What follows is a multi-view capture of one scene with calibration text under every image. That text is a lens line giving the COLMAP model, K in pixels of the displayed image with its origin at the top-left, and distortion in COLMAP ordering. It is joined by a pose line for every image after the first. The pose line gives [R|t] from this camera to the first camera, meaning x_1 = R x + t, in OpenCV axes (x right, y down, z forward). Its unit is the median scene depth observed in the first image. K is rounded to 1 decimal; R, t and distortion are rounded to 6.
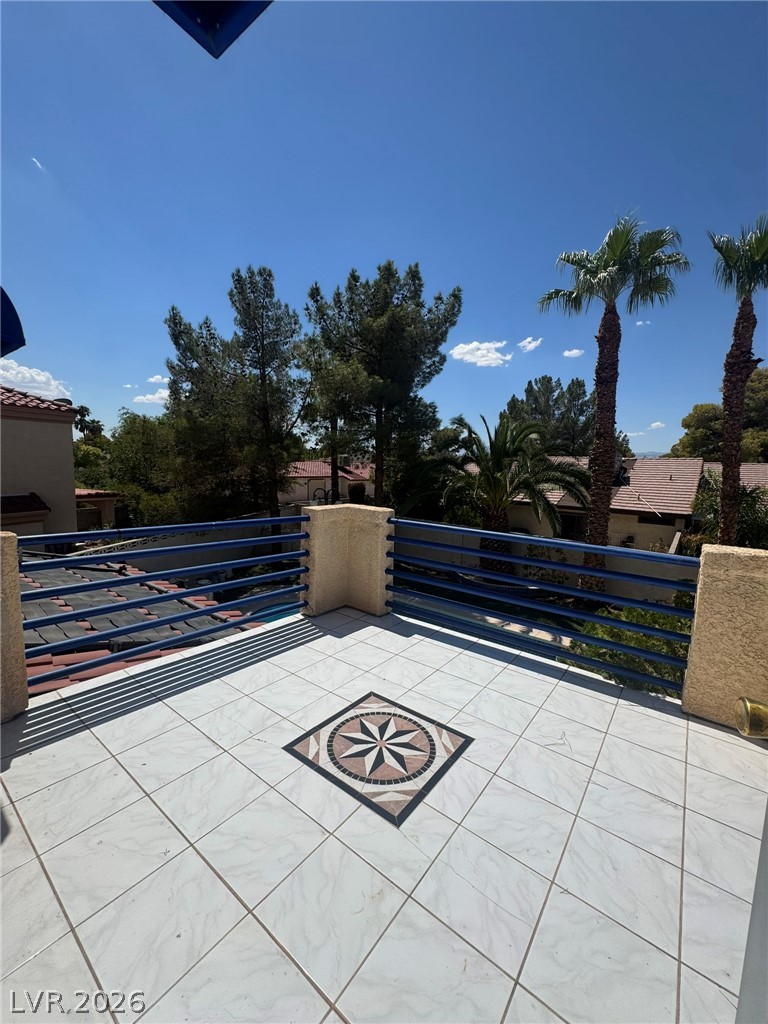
lens RADIAL K [[408.1, 0, 385.3], [0, 408.1, 512.6], [0, 0, 1]] dist [-0.006275, 0.000761]
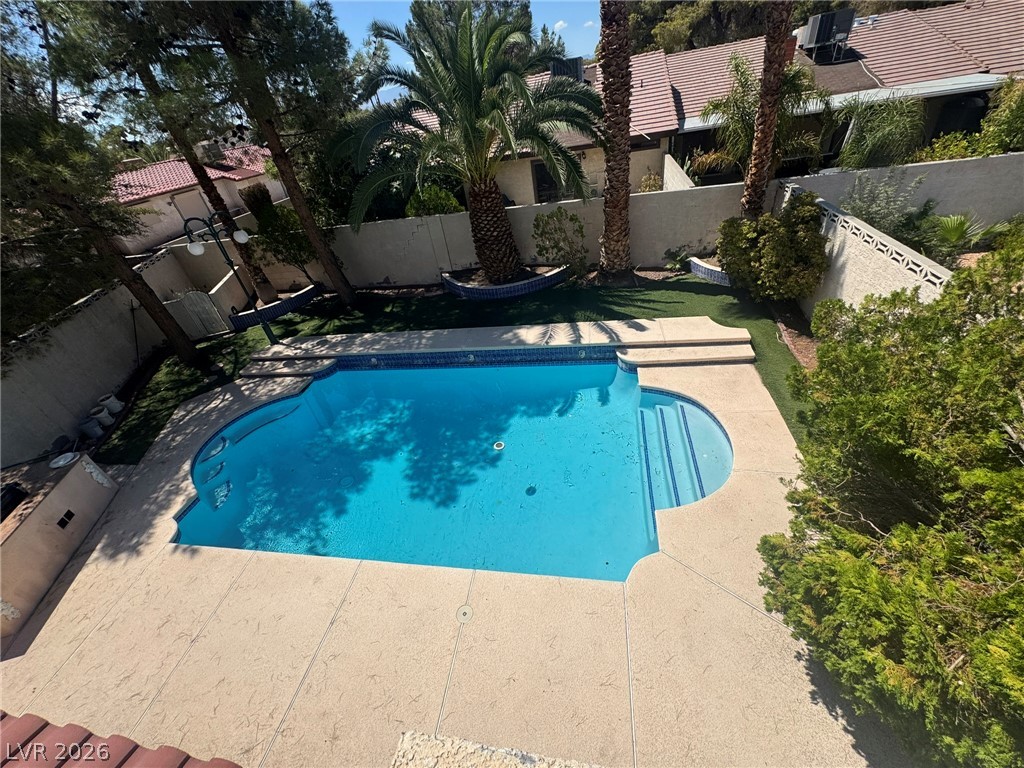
lens RADIAL K [[408.1, 0, 514.2], [0, 408.1, 385.3], [0, 0, 1]] dist [-0.006275, 0.000761]
pose [[0.873725, -0.397144, 0.280857, -0.016953], [0.227443, 0.843947, 0.485822, -0.036209], [-0.429970, -0.360596, 0.827706, 0.250358]]
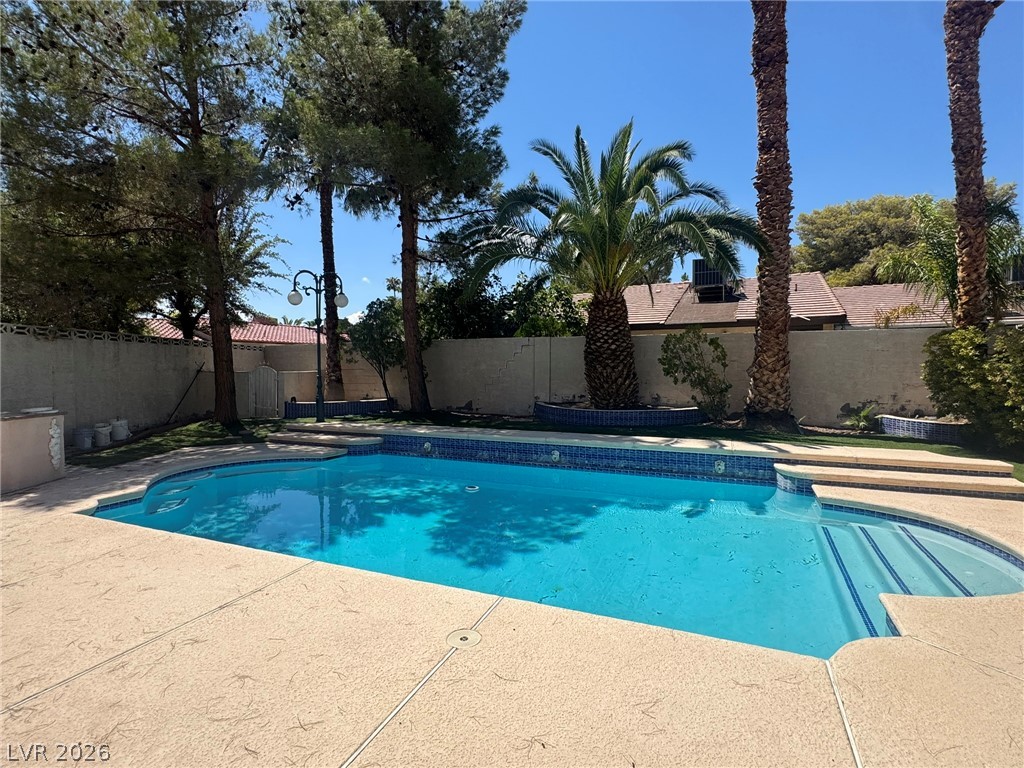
lens RADIAL K [[515.2, 0, 513.8], [0, 515.2, 383.4], [0, 0, 1]] dist [-0.003071, -0.000024]
pose [[0.971932, -0.042919, 0.231313, -0.053623], [0.061846, 0.995249, -0.075200, 0.172534], [-0.226987, 0.087395, 0.969969, 0.264723]]
